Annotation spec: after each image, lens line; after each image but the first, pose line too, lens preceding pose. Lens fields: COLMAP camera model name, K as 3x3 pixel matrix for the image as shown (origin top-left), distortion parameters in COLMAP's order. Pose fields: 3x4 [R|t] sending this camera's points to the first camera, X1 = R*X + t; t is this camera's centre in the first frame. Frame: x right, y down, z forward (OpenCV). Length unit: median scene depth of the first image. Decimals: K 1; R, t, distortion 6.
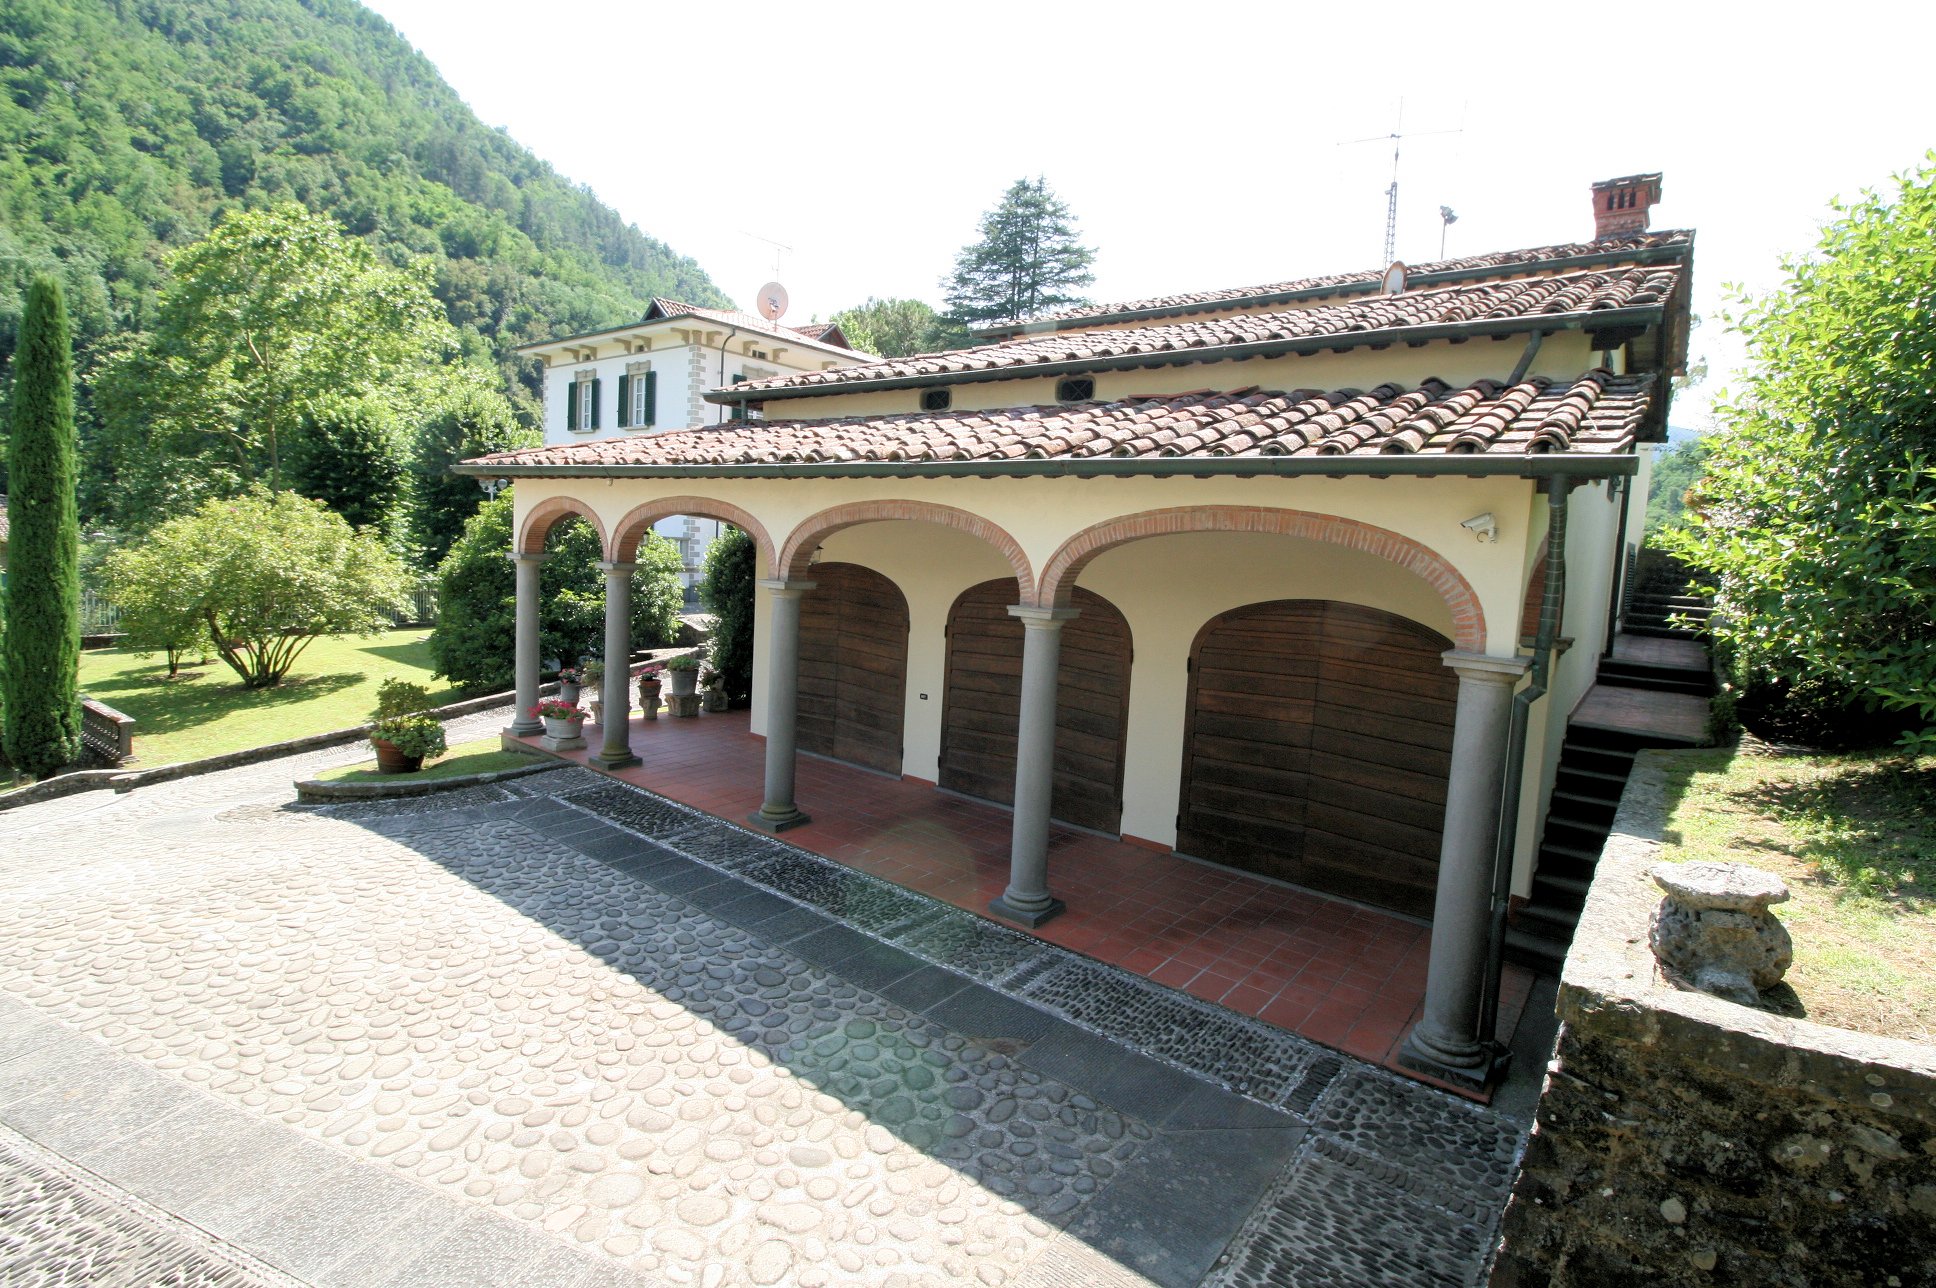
lens RADIAL K [[919.7, 0, 974.6], [0, 919.7, 623.9], [0, 0, 1]] dist [-0.003000, -0.000635]
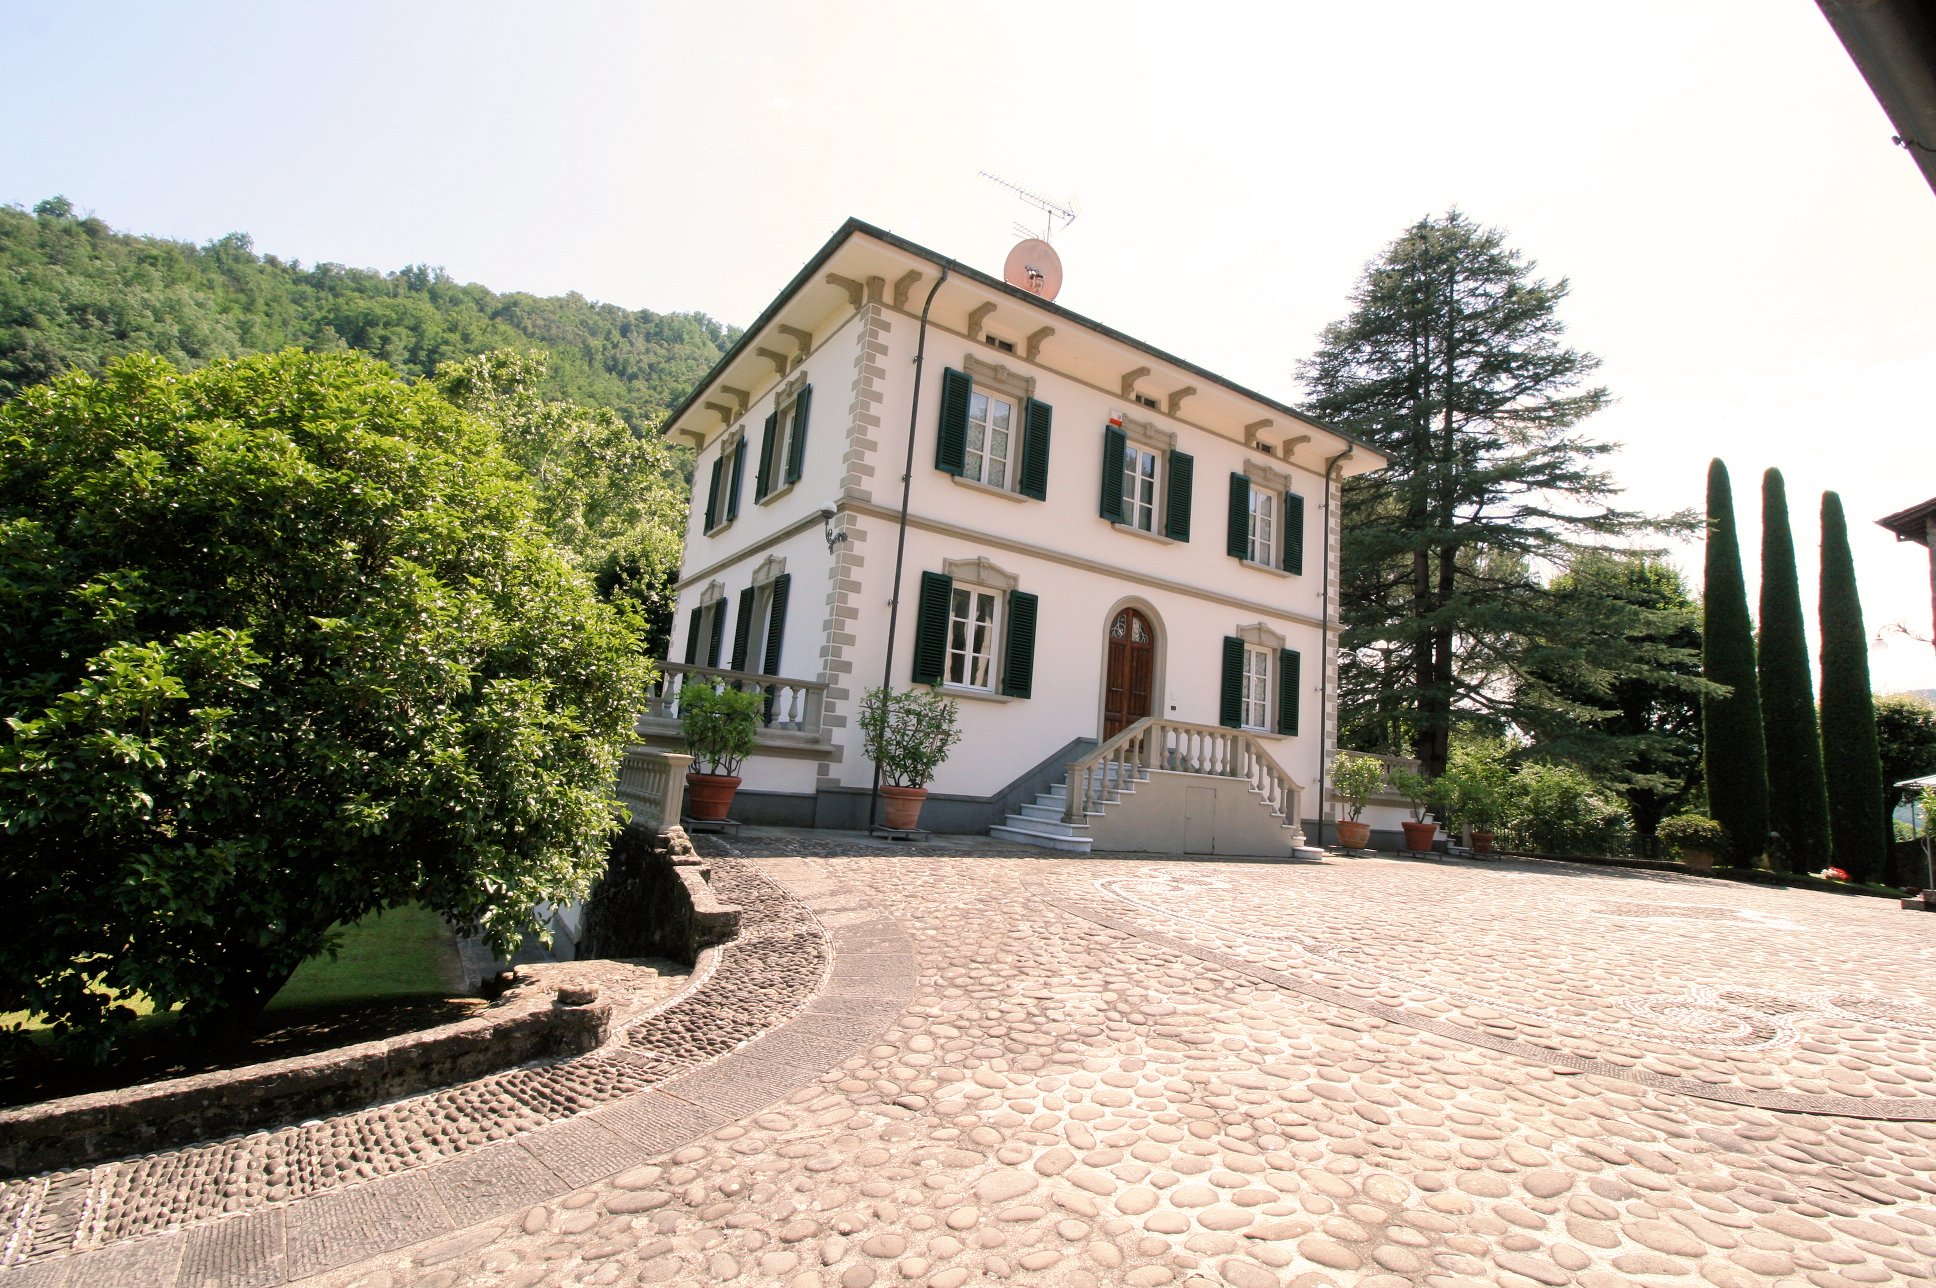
lens RADIAL K [[919.7, 0, 974.6], [0, 919.7, 623.9], [0, 0, 1]] dist [-0.003000, -0.000635]
pose [[0.950926, -0.027089, -0.308231, -0.059404], [-0.053205, 0.967008, -0.249127, -0.007685], [0.304811, 0.253301, 0.918112, 0.357551]]
